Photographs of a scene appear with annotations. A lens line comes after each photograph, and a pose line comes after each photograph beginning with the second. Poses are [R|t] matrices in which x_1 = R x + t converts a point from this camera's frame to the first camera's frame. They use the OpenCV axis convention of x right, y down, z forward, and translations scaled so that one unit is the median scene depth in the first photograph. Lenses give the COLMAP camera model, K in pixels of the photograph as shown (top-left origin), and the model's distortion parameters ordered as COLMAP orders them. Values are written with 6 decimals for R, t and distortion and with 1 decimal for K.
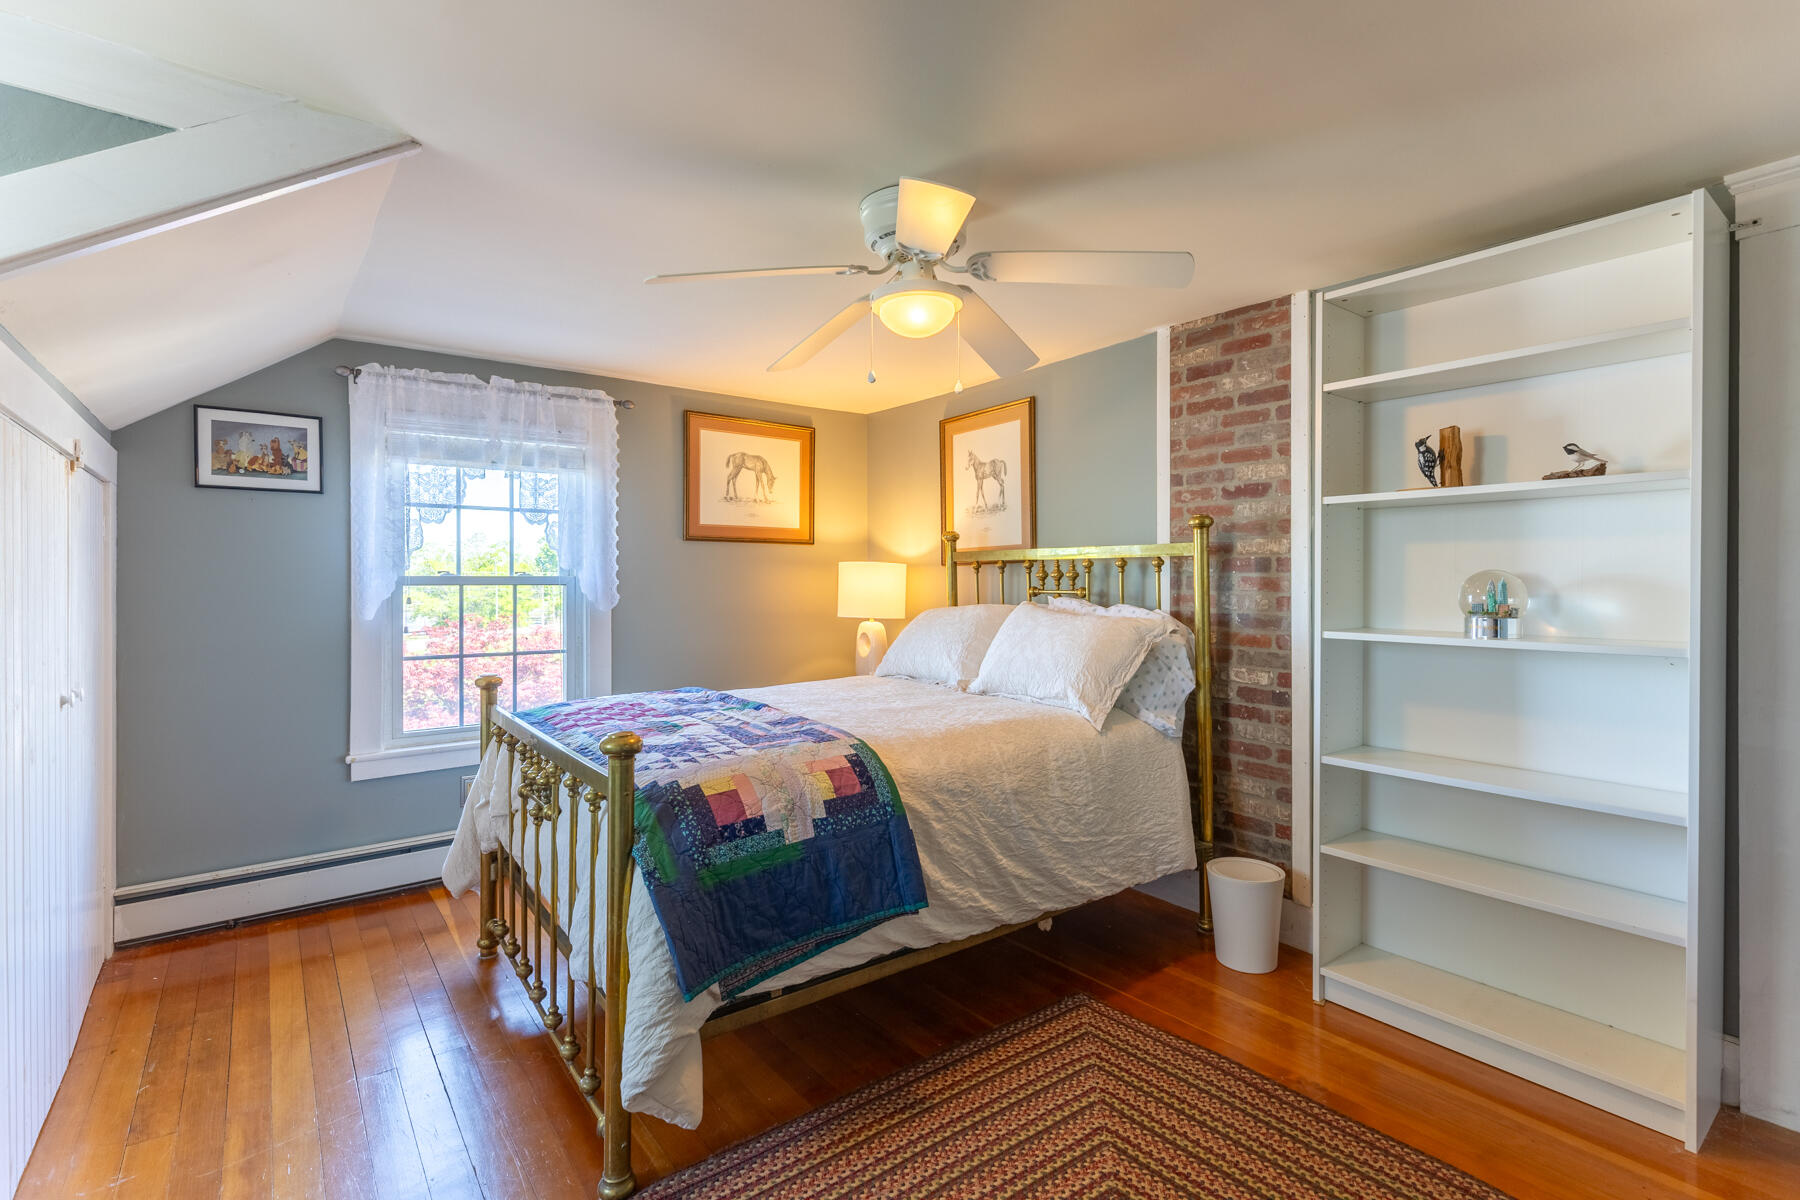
lens RADIAL K [[829.1, 0, 905.7], [0, 829.1, 589.4], [0, 0, 1]] dist [0.008460, -0.001912]
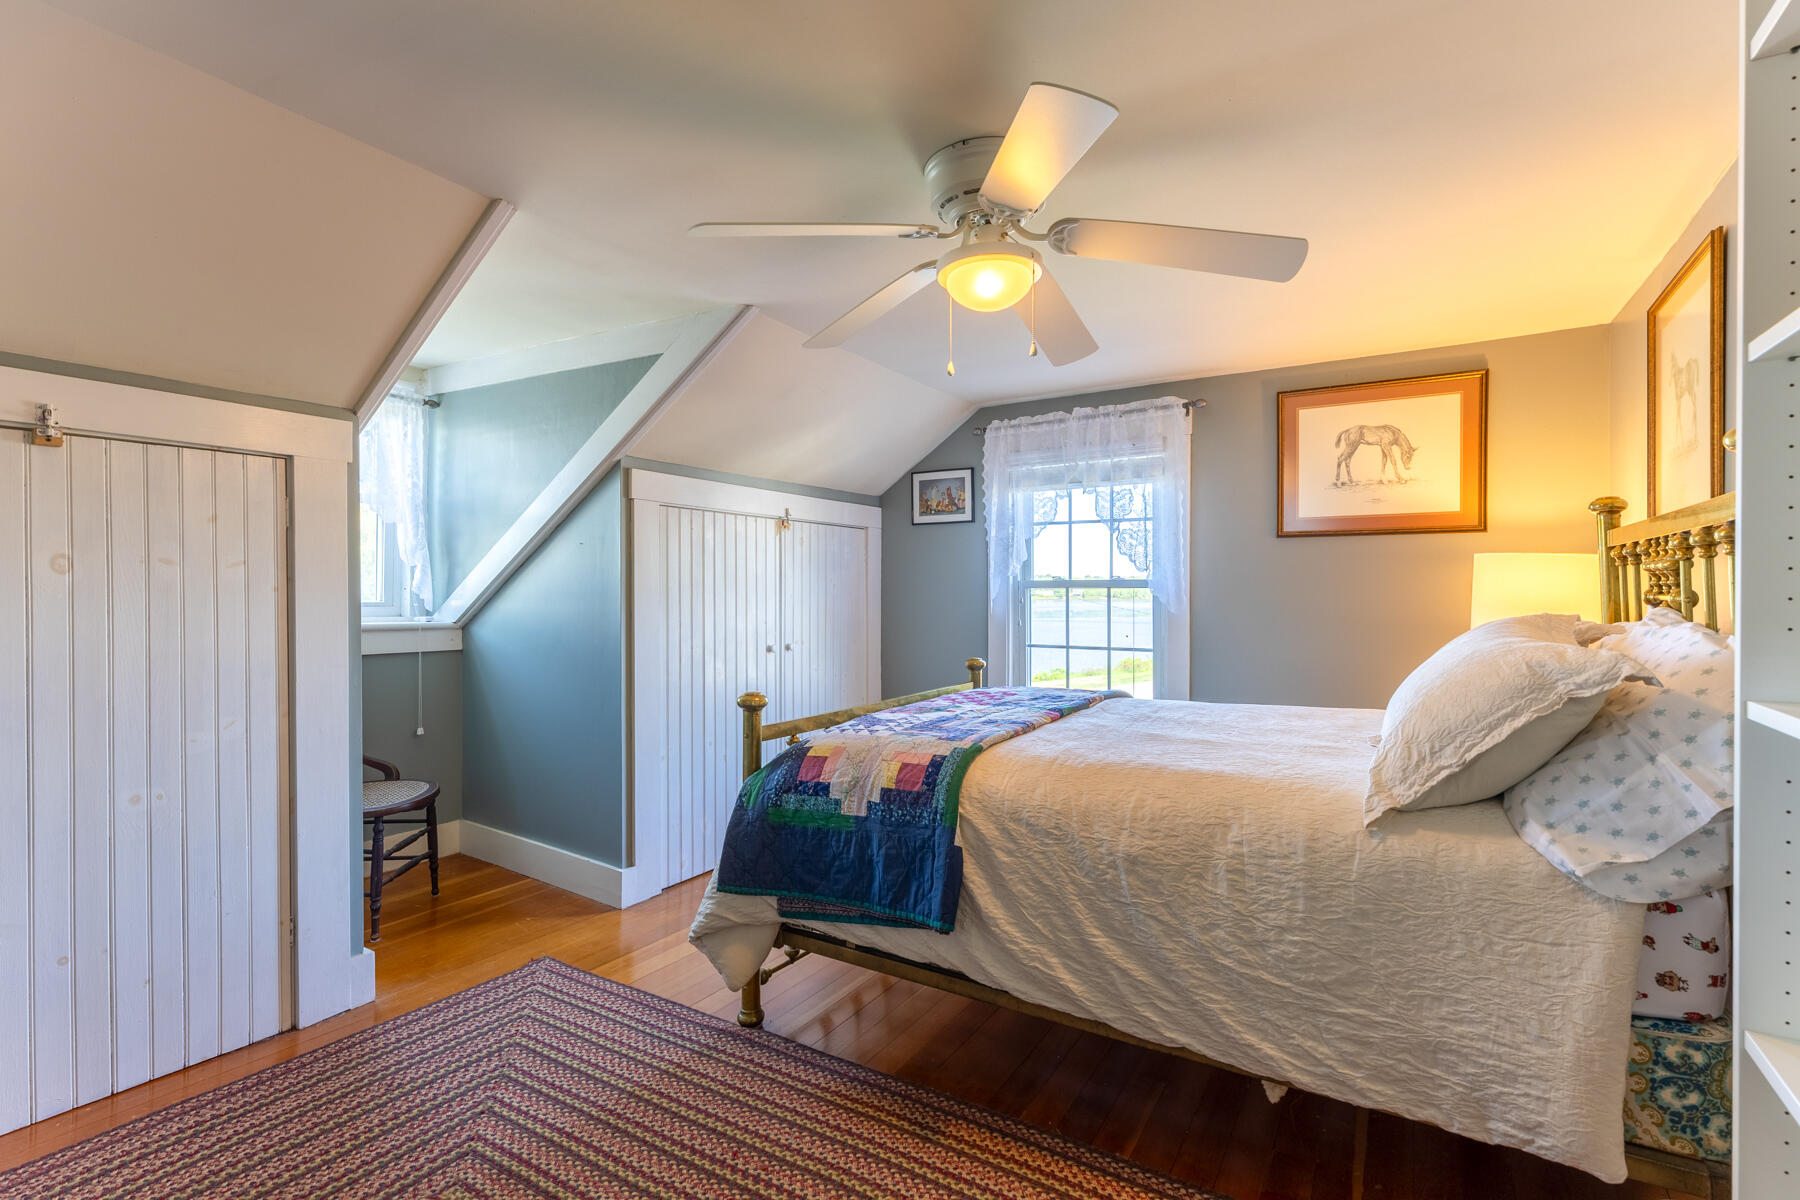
lens RADIAL K [[829.1, 0, 914.5], [0, 829.1, 599.7], [0, 0, 1]] dist [0.008460, -0.001912]
pose [[0.371986, 0.011344, -0.928169, 0.556820], [-0.005551, 0.999935, 0.009996, 0.001648], [0.928222, 0.001433, 0.372025, 0.396314]]
